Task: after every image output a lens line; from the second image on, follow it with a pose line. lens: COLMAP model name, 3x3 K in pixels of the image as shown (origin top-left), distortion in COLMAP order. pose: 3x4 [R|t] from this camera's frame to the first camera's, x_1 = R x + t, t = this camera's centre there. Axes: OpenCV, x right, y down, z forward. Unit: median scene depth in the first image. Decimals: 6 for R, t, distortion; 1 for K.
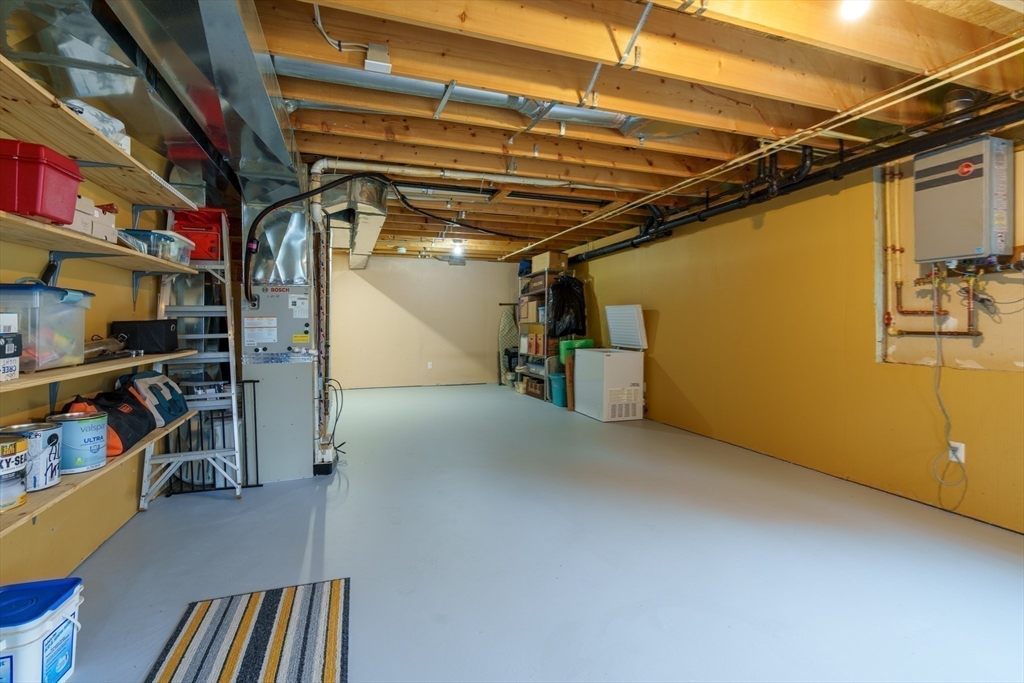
lens RADIAL K [[468.1, 0, 514.0], [0, 468.1, 324.8], [0, 0, 1]] dist [-0.026431, 0.000197]
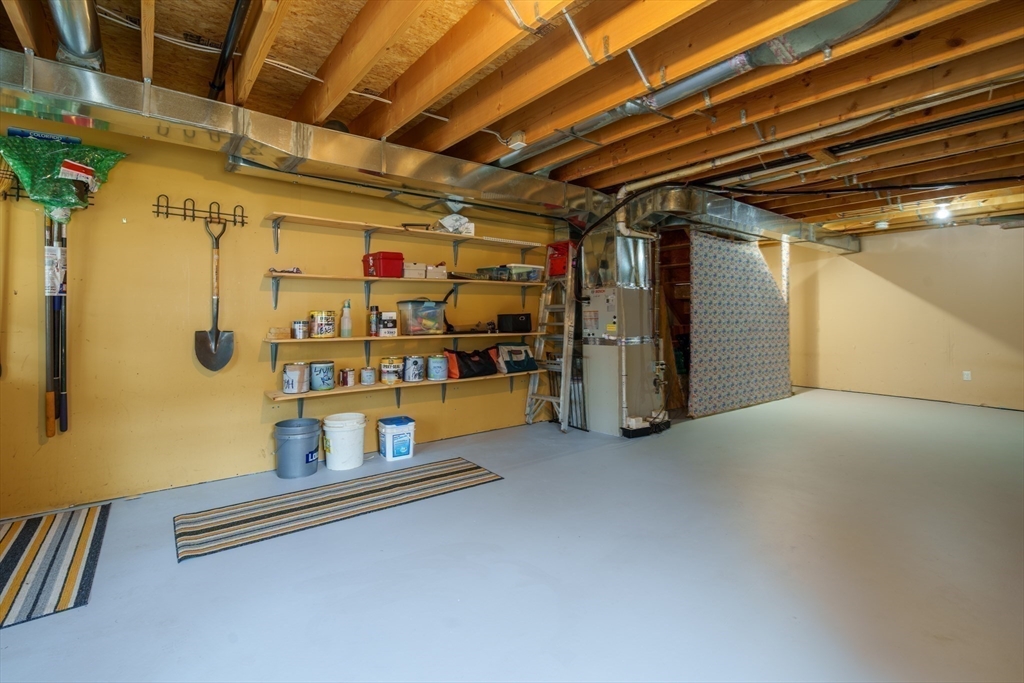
lens RADIAL K [[468.0, 0, 512.1], [0, 468.0, 313.1], [0, 0, 1]] dist [0.000802, 0.000239]
pose [[0.316326, 0.001488, -0.948649, 0.703031], [-0.006737, 0.999977, -0.000678, -0.008427], [0.948627, 0.006606, 0.316329, 0.314595]]
